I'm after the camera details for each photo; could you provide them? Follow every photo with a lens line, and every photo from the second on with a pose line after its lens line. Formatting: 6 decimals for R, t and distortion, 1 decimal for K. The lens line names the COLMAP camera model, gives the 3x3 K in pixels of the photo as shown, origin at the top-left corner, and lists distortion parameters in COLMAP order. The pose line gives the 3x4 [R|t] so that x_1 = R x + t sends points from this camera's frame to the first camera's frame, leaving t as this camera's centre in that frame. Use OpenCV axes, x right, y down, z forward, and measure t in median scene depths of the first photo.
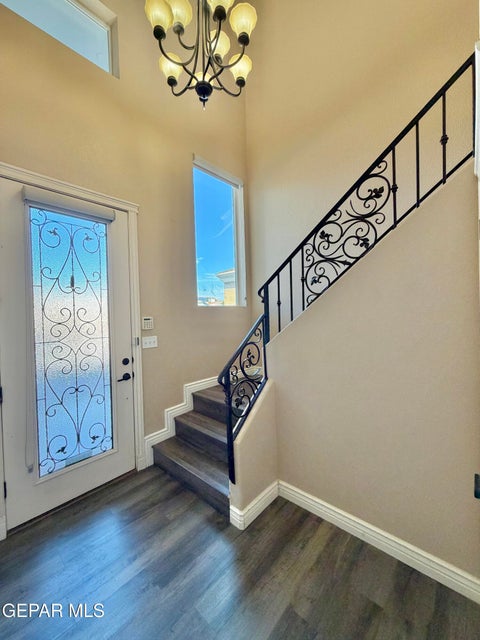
lens RADIAL K [[254.6, 0, 240.0], [0, 254.6, 320.0], [0, 0, 1]] dist [-0.000741, 0.000369]
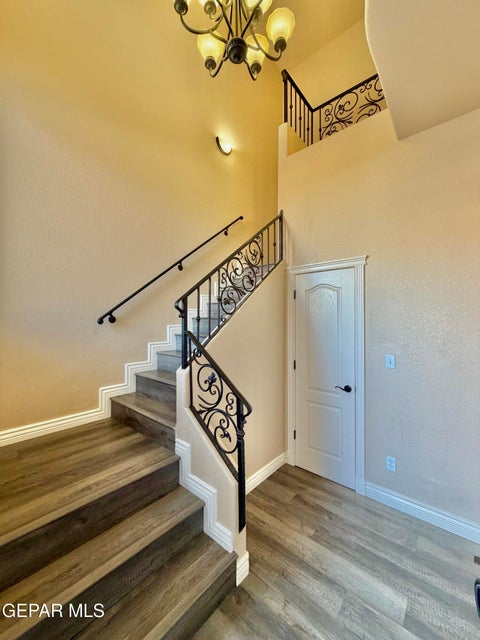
lens RADIAL K [[254.6, 0, 240.0], [0, 254.6, 320.0], [0, 0, 1]] dist [-0.000741, 0.000369]
pose [[-0.036668, 0.034311, 0.998738, -0.867413], [0.018661, 0.999260, -0.033644, -0.031875], [-0.999153, 0.017403, -0.037281, 0.988573]]
